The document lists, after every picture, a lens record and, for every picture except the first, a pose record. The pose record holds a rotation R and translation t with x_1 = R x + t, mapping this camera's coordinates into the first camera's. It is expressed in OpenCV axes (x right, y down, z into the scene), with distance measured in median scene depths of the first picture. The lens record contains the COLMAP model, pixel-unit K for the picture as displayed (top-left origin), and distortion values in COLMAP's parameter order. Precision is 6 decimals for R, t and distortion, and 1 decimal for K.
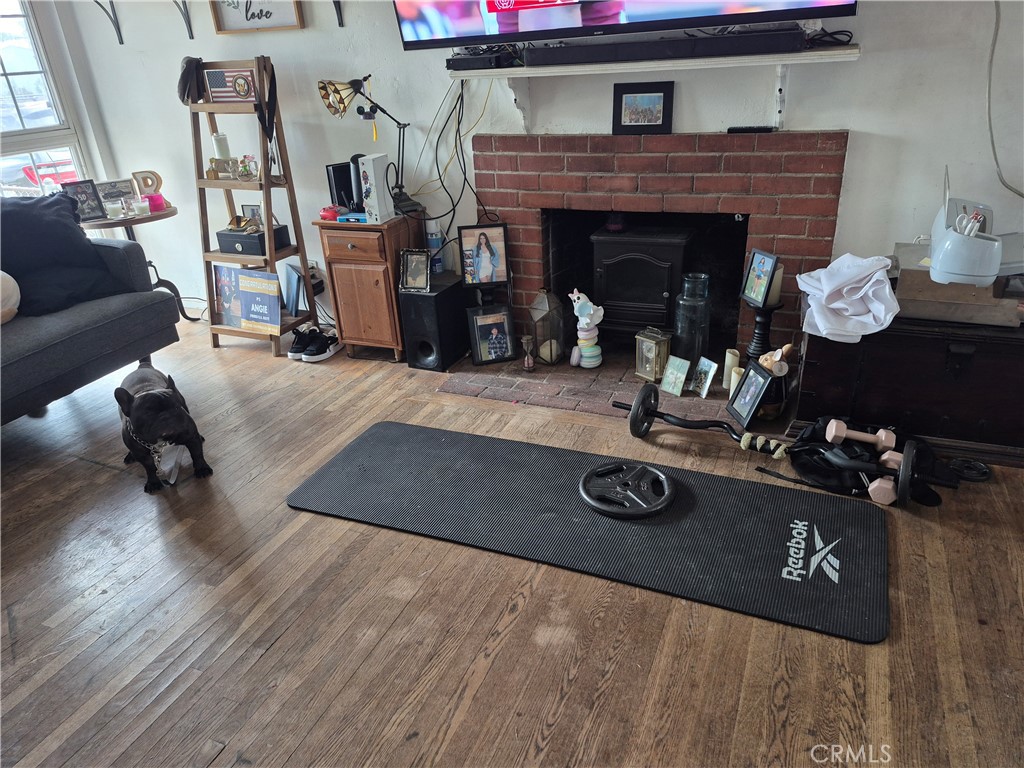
lens RADIAL K [[709.6, 0, 512.0], [0, 709.6, 384.0], [0, 0, 1]] dist [0.134070, -0.175235]
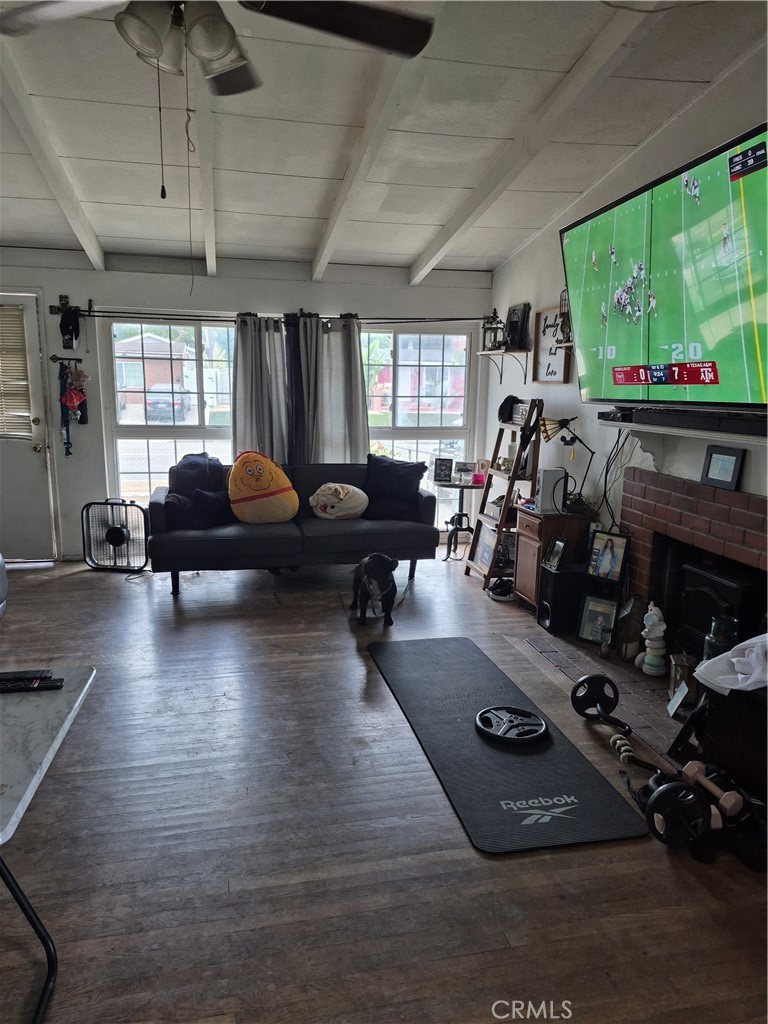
lens RADIAL K [[709.6, 0, 381.9], [0, 709.6, 505.6], [0, 0, 1]] dist [0.134070, -0.175235]
pose [[0.587768, 0.205520, -0.782490, 0.709328], [-0.391308, 0.918754, -0.052622, -0.043772], [0.708101, 0.337124, 0.620435, -0.082885]]
